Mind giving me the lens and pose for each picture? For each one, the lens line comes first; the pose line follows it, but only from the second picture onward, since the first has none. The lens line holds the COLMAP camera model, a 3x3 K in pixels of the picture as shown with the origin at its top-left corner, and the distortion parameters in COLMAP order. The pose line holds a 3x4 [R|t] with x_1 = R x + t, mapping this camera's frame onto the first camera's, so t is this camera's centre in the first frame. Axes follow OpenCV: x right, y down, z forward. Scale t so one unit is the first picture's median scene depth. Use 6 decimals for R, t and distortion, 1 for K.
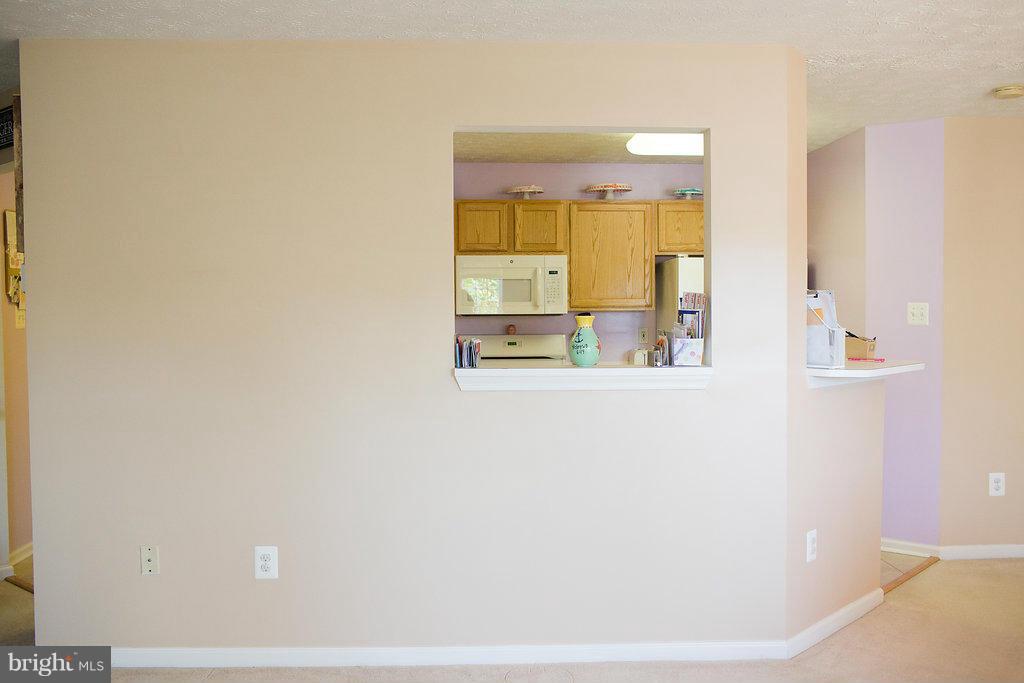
lens RADIAL K [[988.3, 0, 507.1], [0, 988.3, 341.9], [0, 0, 1]] dist [-0.117209, 0.147846]
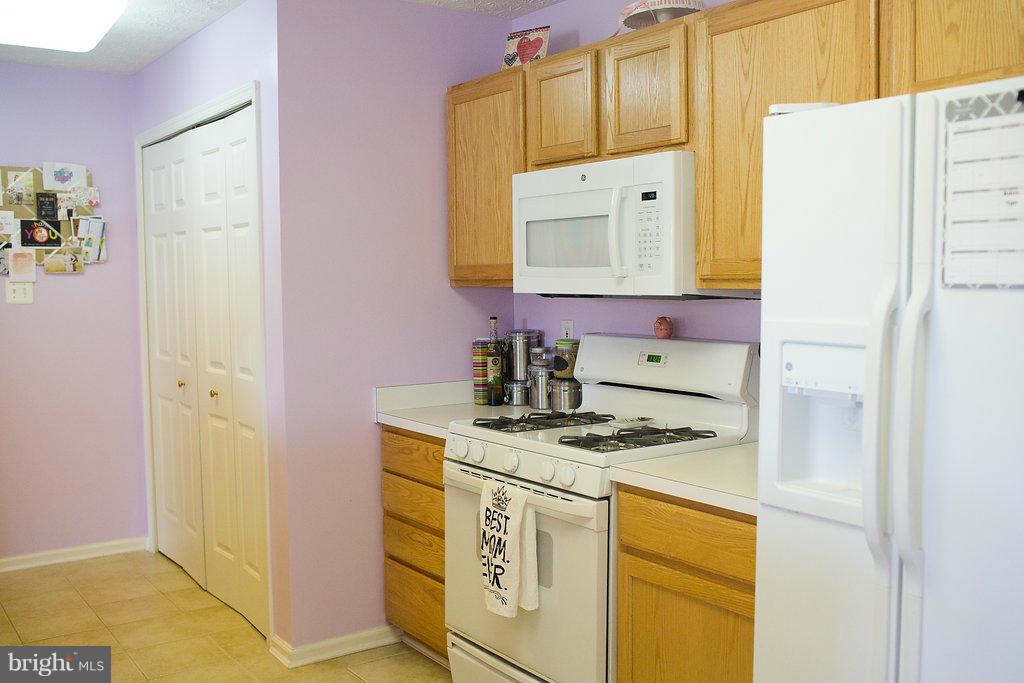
lens RADIAL K [[988.3, 0, 507.1], [0, 988.3, 341.9], [0, 0, 1]] dist [-0.117209, 0.147846]
pose [[0.536490, 0.058558, -0.841873, 0.385099], [-0.021138, 0.998209, 0.055962, -0.032781], [0.843642, -0.012228, 0.536767, 0.768335]]
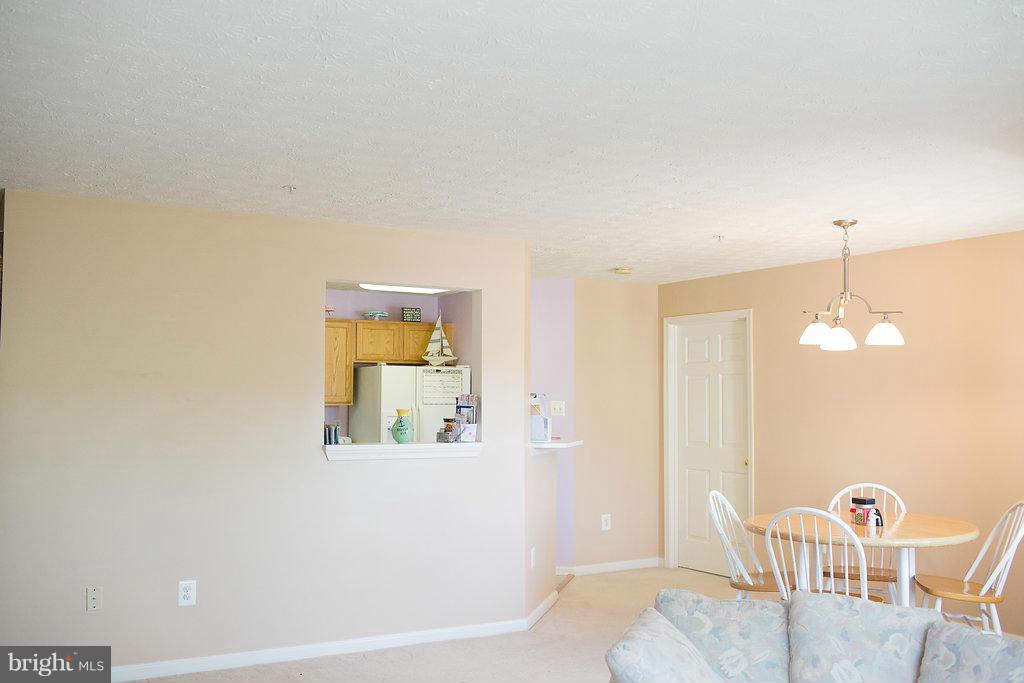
lens RADIAL K [[988.3, 0, 507.1], [0, 988.3, 341.9], [0, 0, 1]] dist [-0.117209, 0.147846]
pose [[0.877906, 0.036412, 0.477446, -0.310466], [0.010010, 0.995491, -0.094326, 0.009388], [-0.478728, 0.087589, 0.873583, -0.239806]]
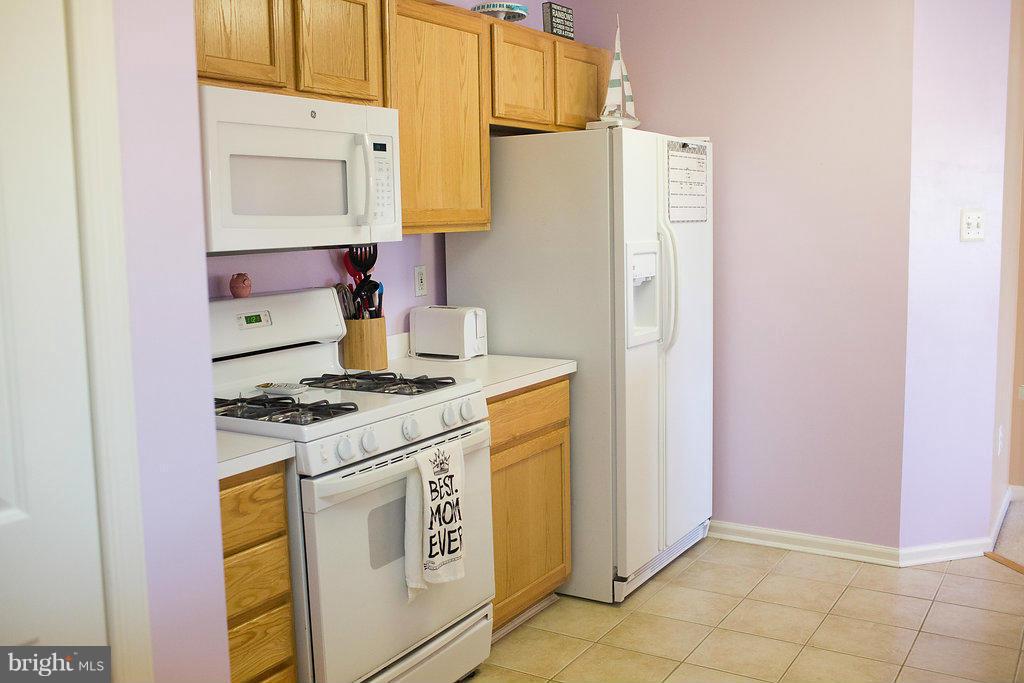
lens RADIAL K [[988.3, 0, 507.1], [0, 988.3, 341.9], [0, 0, 1]] dist [-0.117209, 0.147846]
pose [[0.566145, -0.107666, 0.817244, -0.297405], [0.044156, 0.993971, 0.100360, -0.027677], [-0.823122, -0.020733, 0.567486, 0.747444]]
